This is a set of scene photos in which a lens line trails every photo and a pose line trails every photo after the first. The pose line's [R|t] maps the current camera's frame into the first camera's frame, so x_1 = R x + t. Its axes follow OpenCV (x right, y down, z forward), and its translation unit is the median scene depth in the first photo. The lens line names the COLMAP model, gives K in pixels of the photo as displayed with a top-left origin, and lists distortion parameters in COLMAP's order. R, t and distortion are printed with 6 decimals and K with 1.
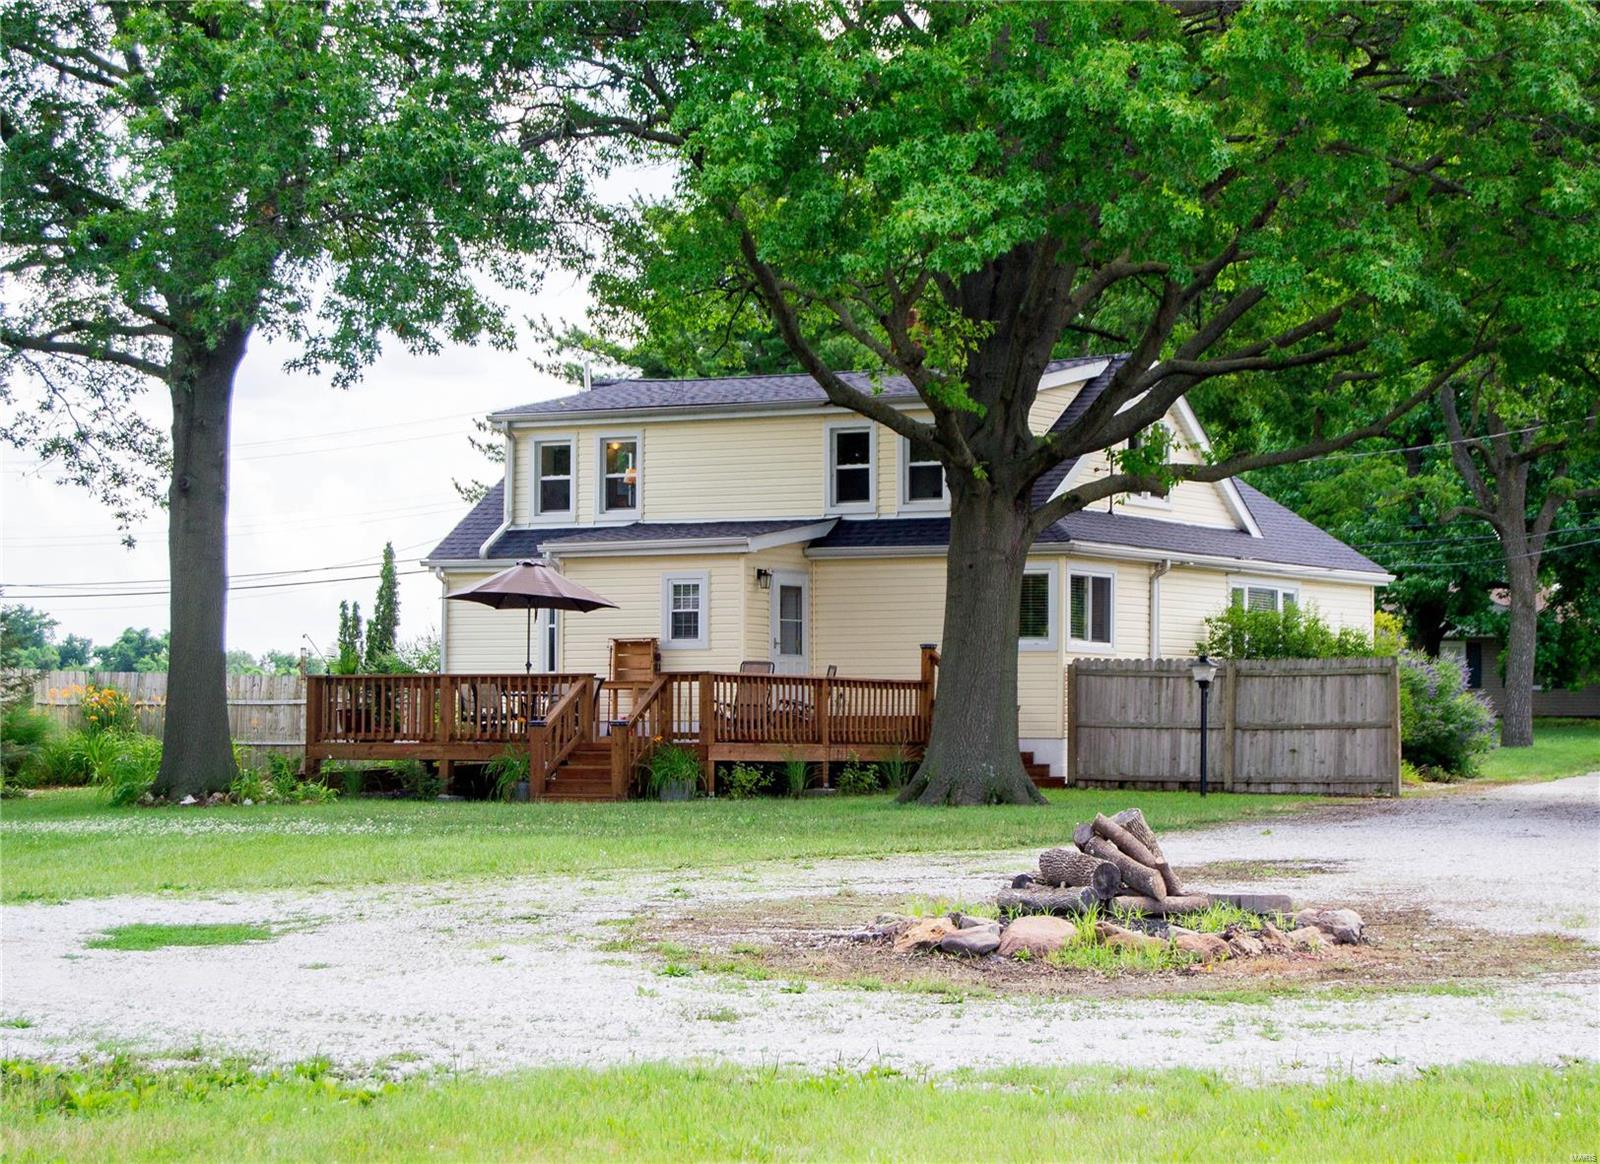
lens RADIAL K [[3599.7, 0, 801.9], [0, 3599.7, 585.1], [0, 0, 1]] dist [0.016382, 0.000000]
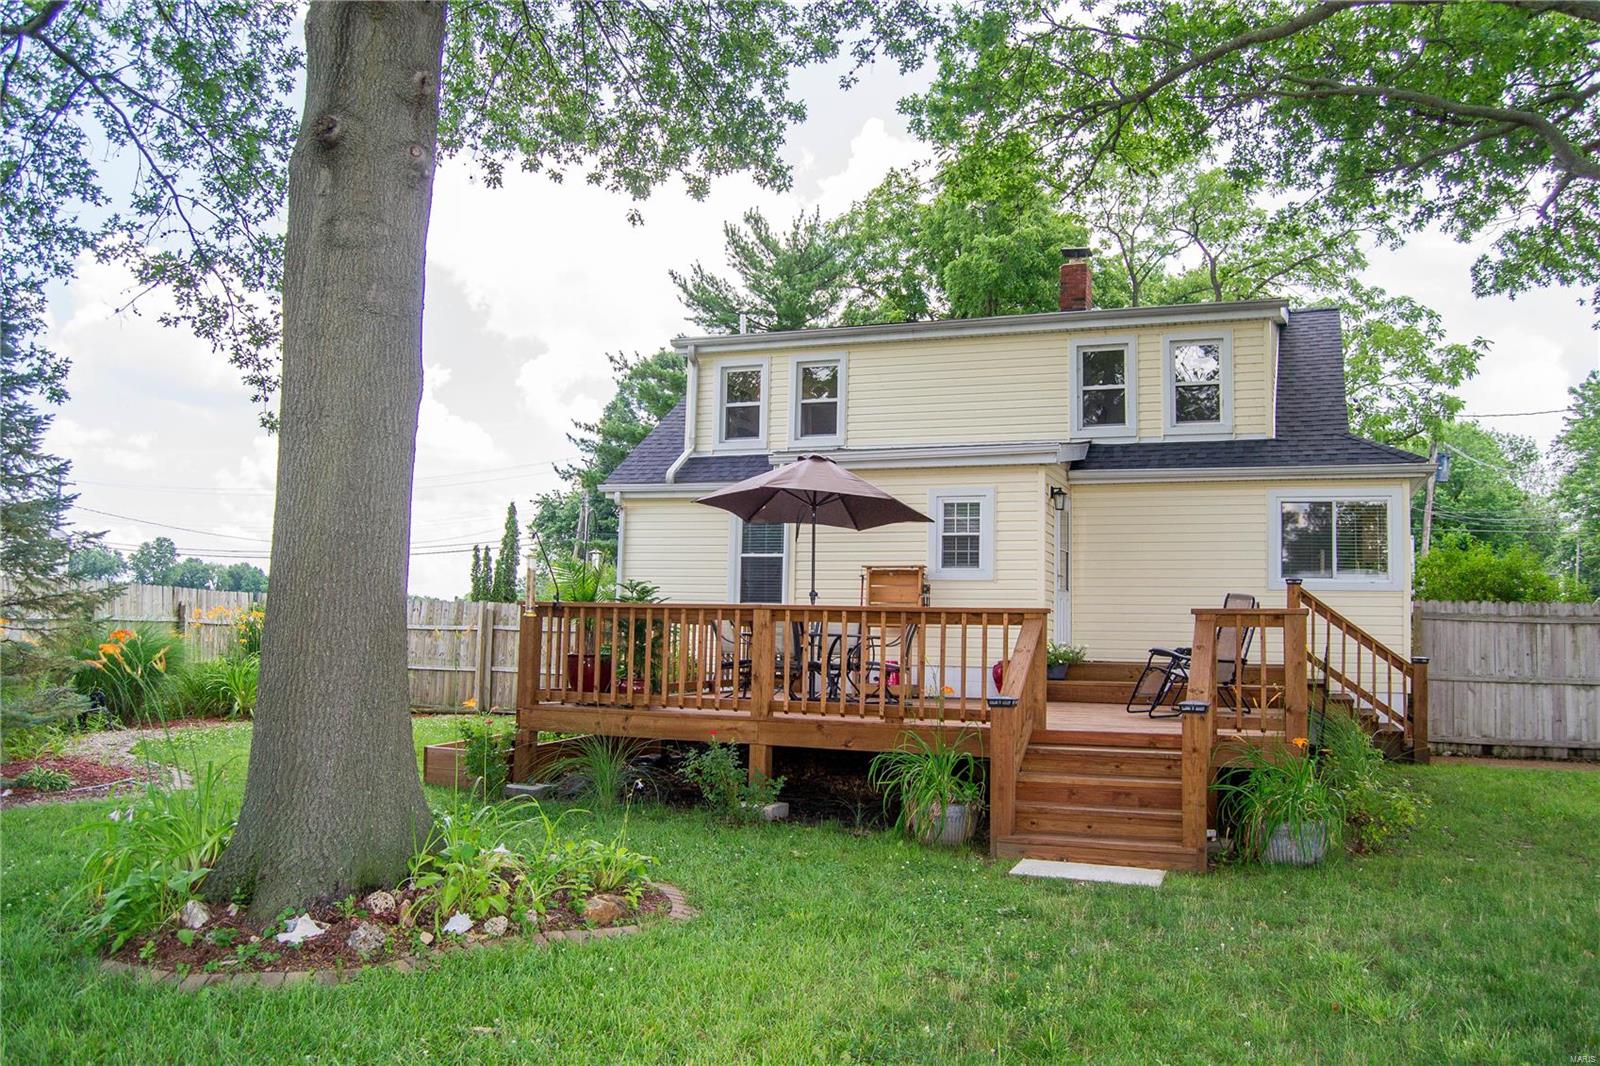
lens RADIAL K [[1269.6, 0, 791.7], [0, 1269.6, 521.9], [0, 0, 1]] dist [-0.087372, 0.030287]
pose [[0.986995, 0.031667, 0.157599, -0.117299], [-0.024918, 0.998694, -0.044613, 0.018333], [-0.158805, 0.040106, 0.986495, 0.714150]]
